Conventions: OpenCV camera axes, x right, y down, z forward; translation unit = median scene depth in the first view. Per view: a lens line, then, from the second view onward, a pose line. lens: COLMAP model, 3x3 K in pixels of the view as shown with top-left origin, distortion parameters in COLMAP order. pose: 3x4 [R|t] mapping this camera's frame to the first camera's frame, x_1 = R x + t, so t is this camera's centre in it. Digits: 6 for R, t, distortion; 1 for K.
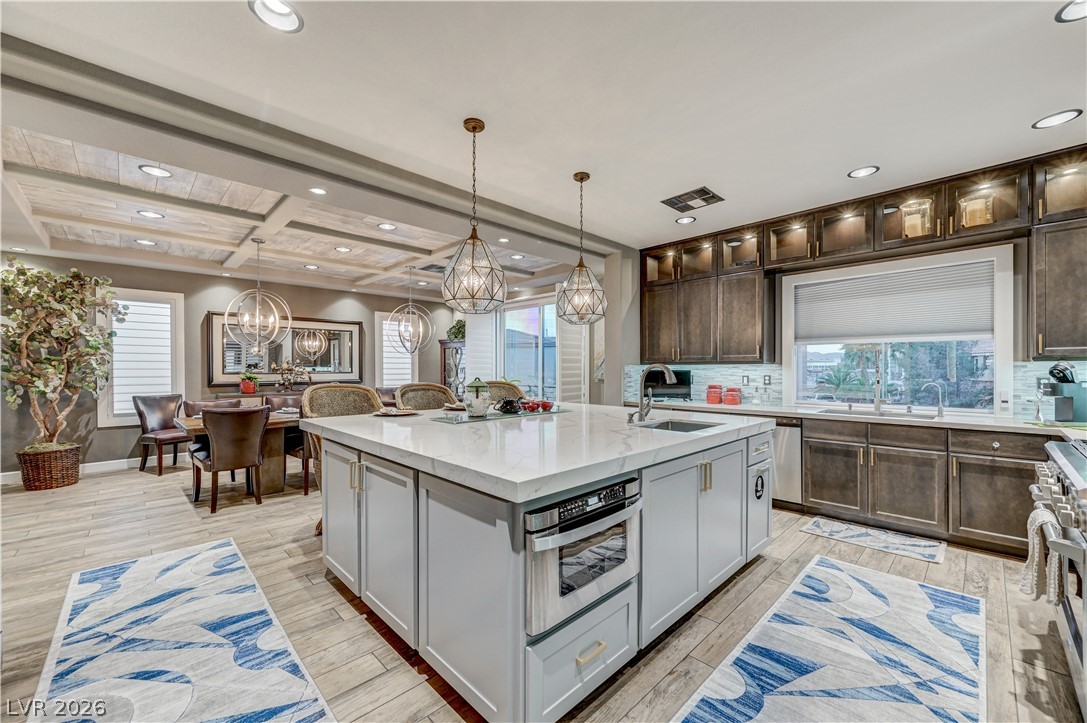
lens RADIAL K [[429.5, 0, 545.7], [0, 429.5, 366.7], [0, 0, 1]] dist [0.001827, 0.000002]
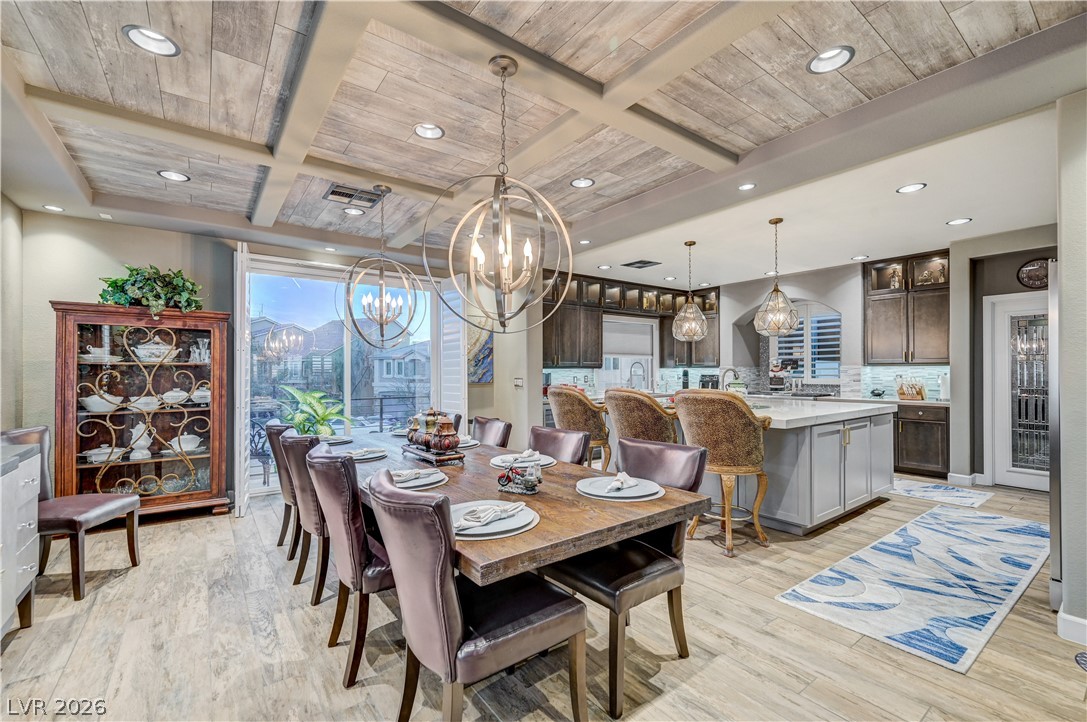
lens RADIAL K [[461.1, 0, 544.4], [0, 461.1, 368.6], [0, 0, 1]] dist [0.002862, -0.000402]
pose [[0.135065, 0.003757, 0.990830, -1.140283], [-0.001669, 0.999992, -0.003564, 0.001327], [-0.990835, -0.001172, 0.135070, 0.928644]]
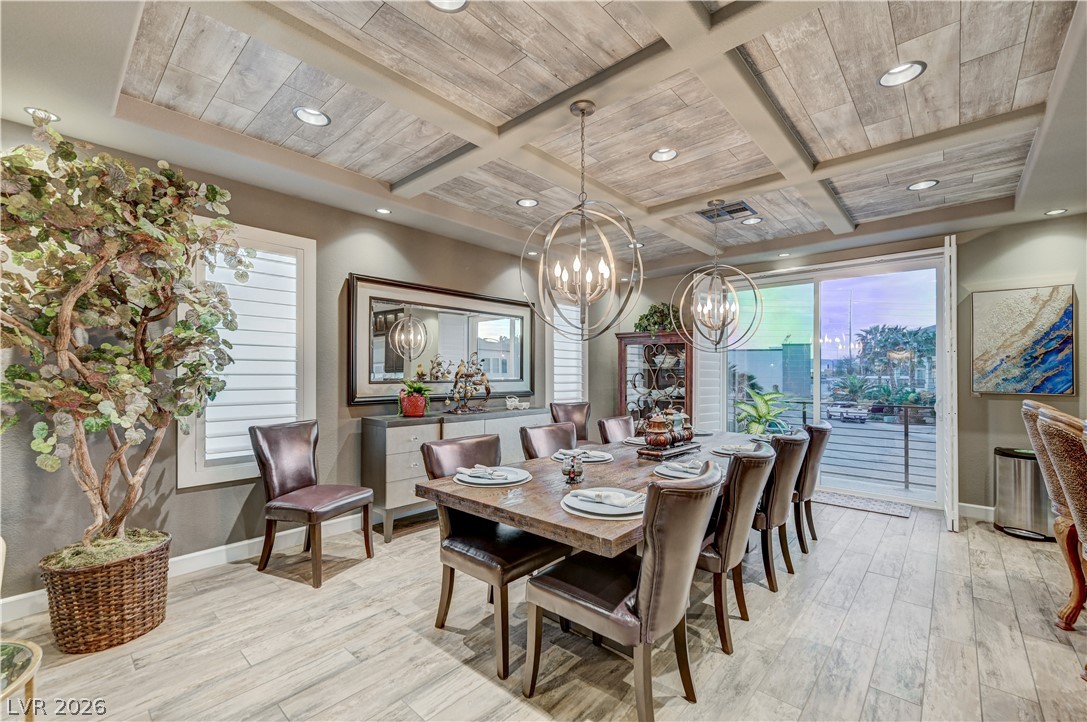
lens RADIAL K [[461.1, 0, 561.6], [0, 461.1, 364.8], [0, 0, 1]] dist [0.002862, -0.000402]
pose [[0.997557, 0.004121, 0.069741, -0.740309], [-0.003009, 0.999867, -0.016041, 0.002145], [-0.069797, 0.015792, 0.997436, 0.496248]]
